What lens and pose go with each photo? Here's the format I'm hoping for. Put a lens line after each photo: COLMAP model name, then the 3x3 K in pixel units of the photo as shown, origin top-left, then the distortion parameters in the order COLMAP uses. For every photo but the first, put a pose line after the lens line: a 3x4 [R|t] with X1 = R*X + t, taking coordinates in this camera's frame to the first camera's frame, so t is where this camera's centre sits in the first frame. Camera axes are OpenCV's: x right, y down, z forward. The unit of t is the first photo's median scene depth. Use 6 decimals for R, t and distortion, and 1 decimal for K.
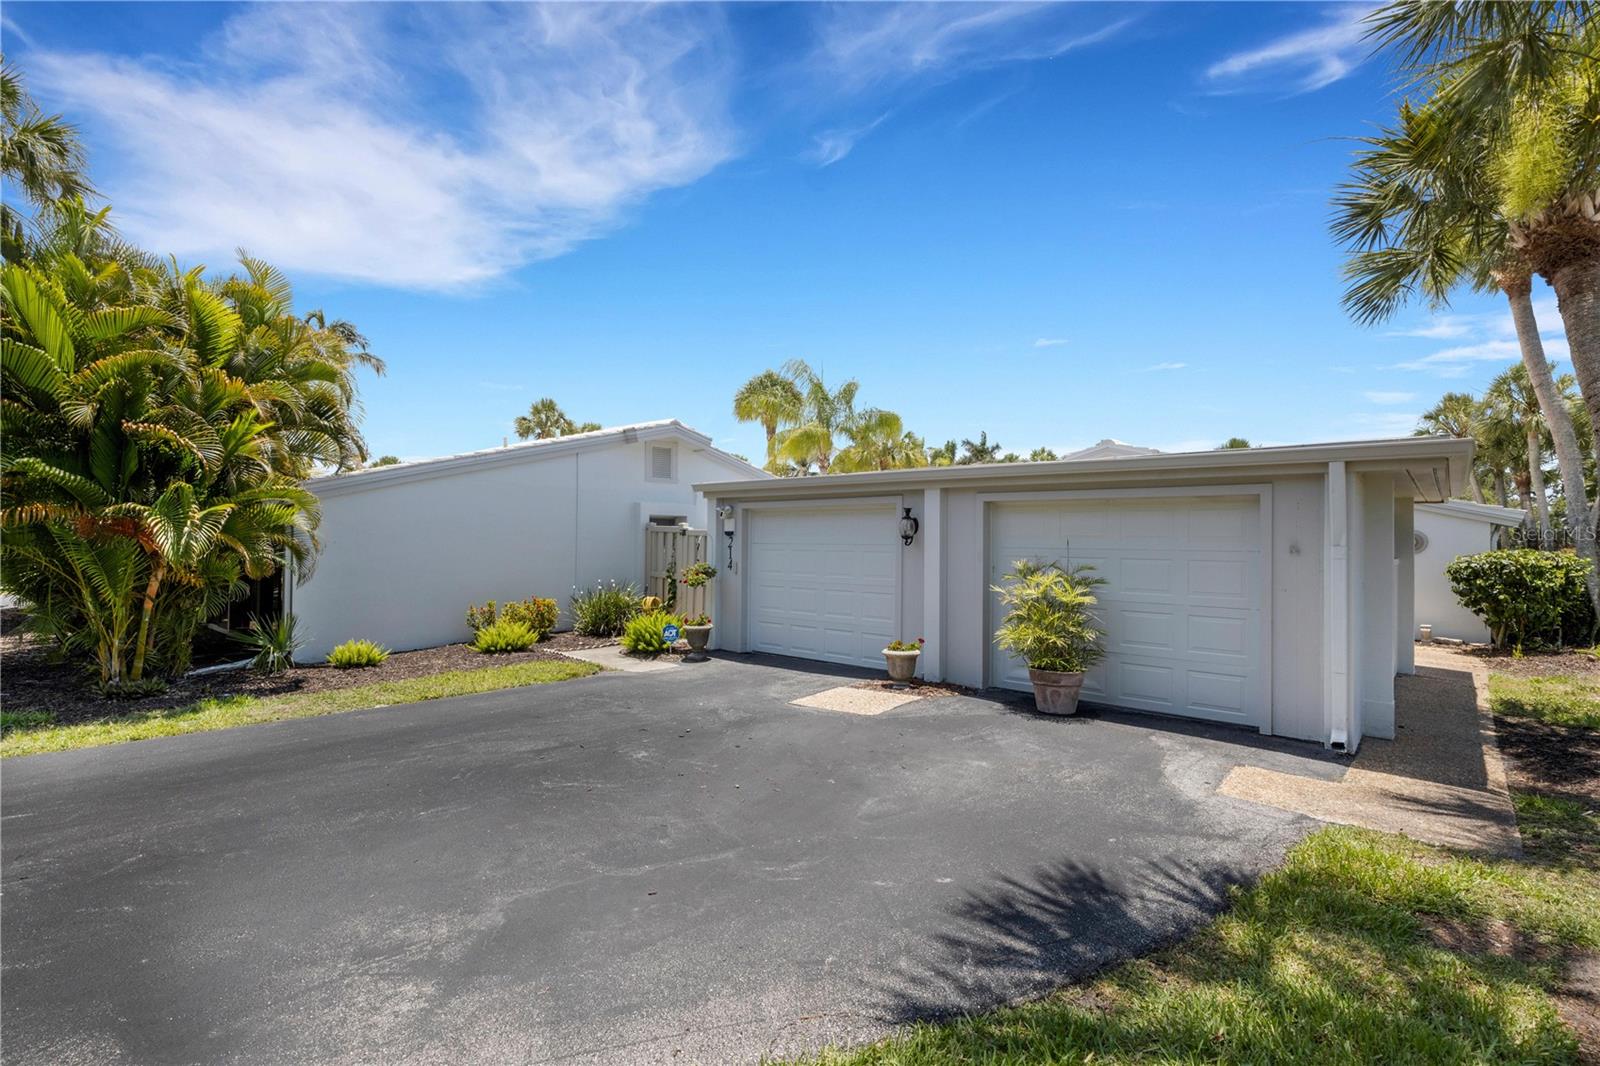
lens RADIAL K [[751.8, 0, 800.0], [0, 751.8, 533.0], [0, 0, 1]] dist [0.004521, -0.001082]
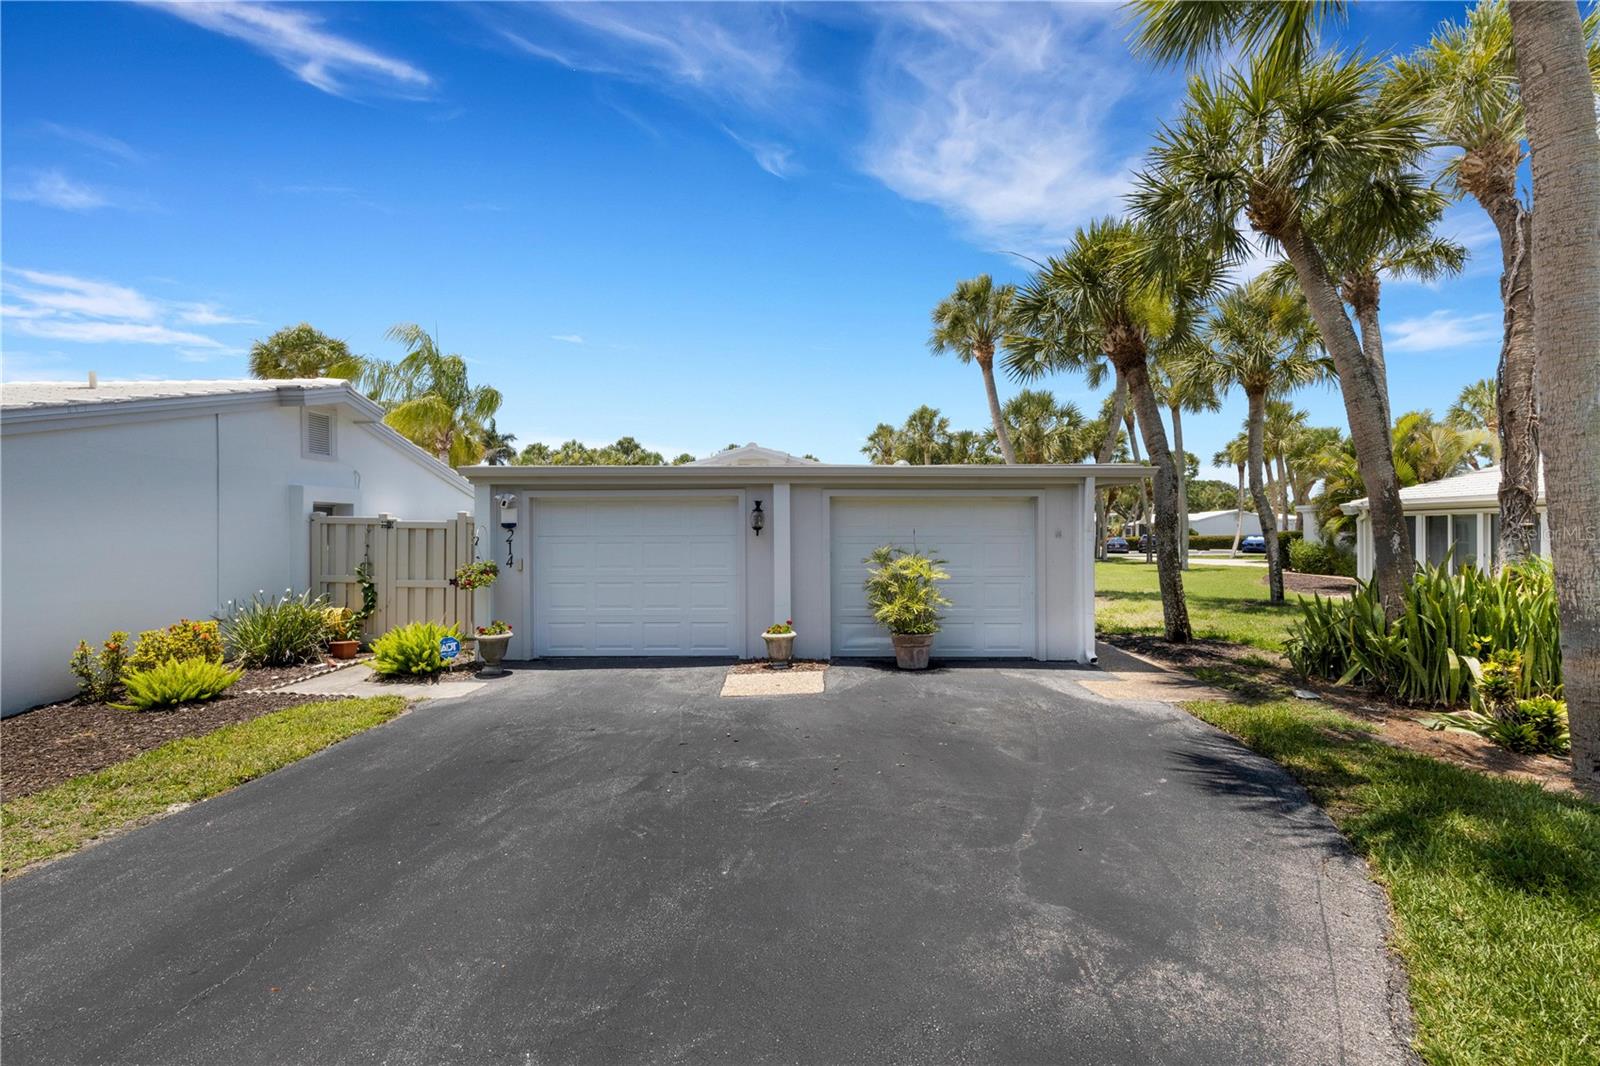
lens RADIAL K [[723.7, 0, 800.0], [0, 723.7, 533.0], [0, 0, 1]] dist [0.003971, 0.000214]
pose [[0.760901, -0.013383, 0.648729, -0.727994], [0.003620, 0.999859, 0.016380, -0.006558], [-0.648857, -0.010116, 0.760843, 0.273031]]
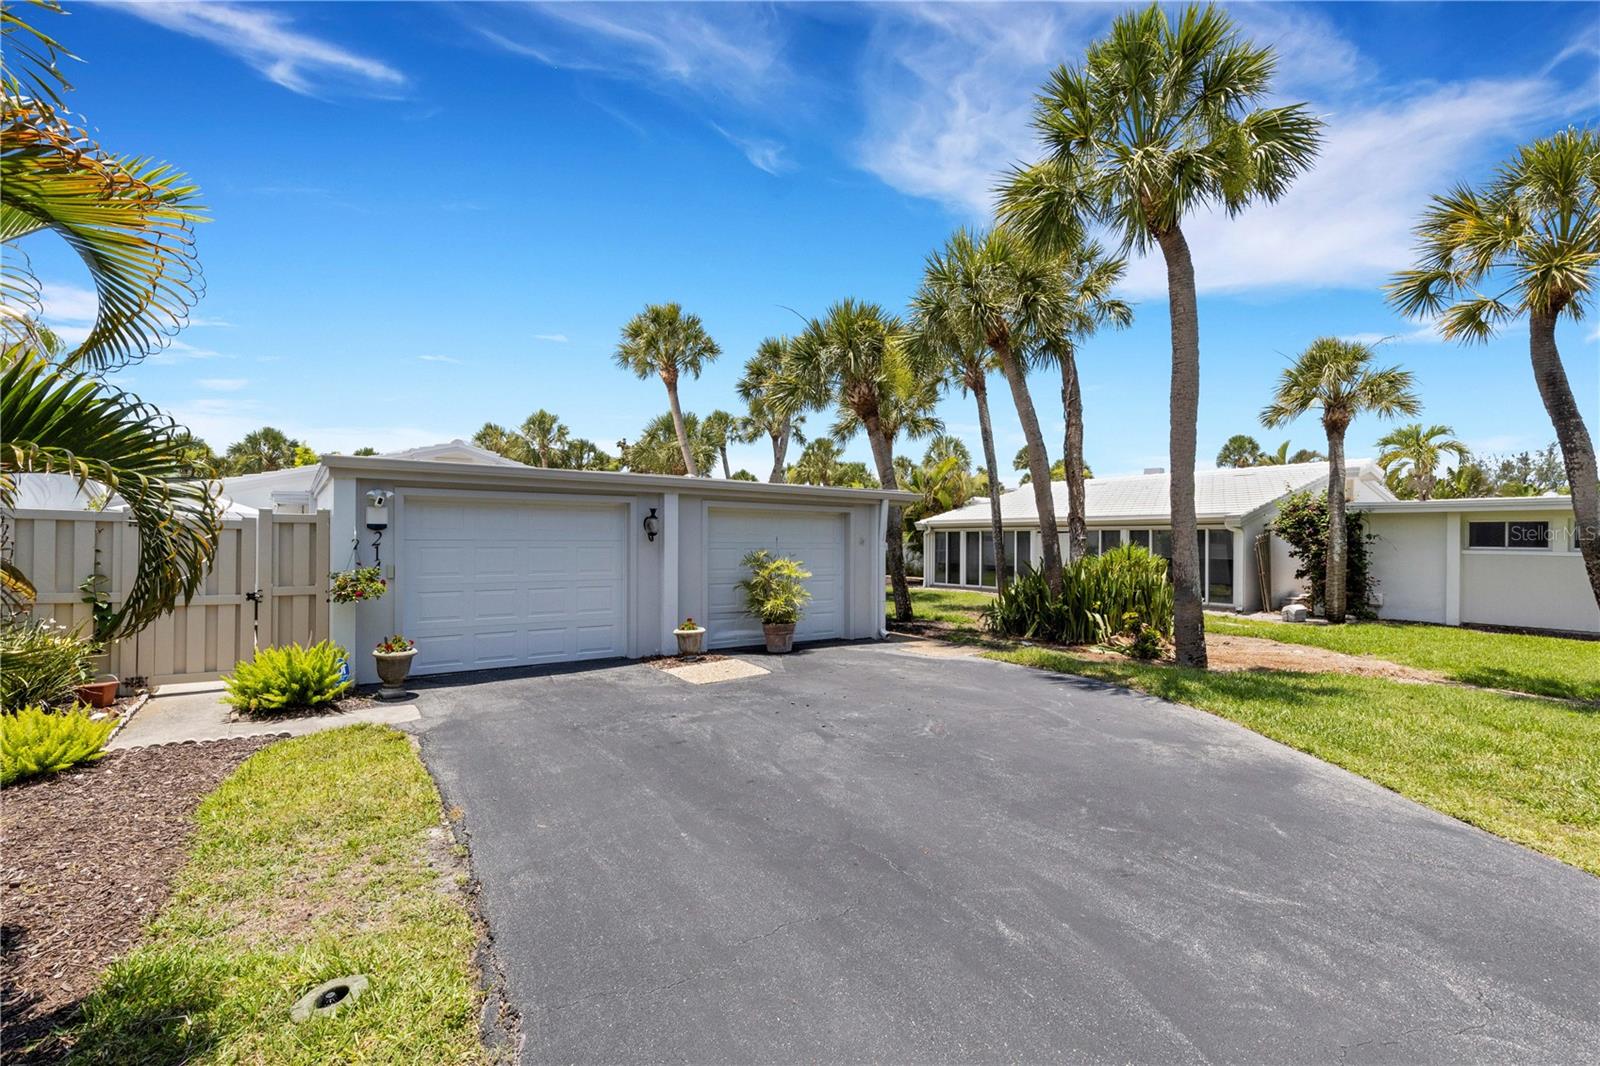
lens RADIAL K [[737.6, 0, 800.0], [0, 737.6, 533.0], [0, 0, 1]] dist [0.010342, -0.001210]
pose [[0.231090, 0.002886, 0.972928, -1.366043], [-0.014210, 0.999899, 0.000409, 0.000351], [-0.972829, -0.013920, 0.231108, 0.796324]]
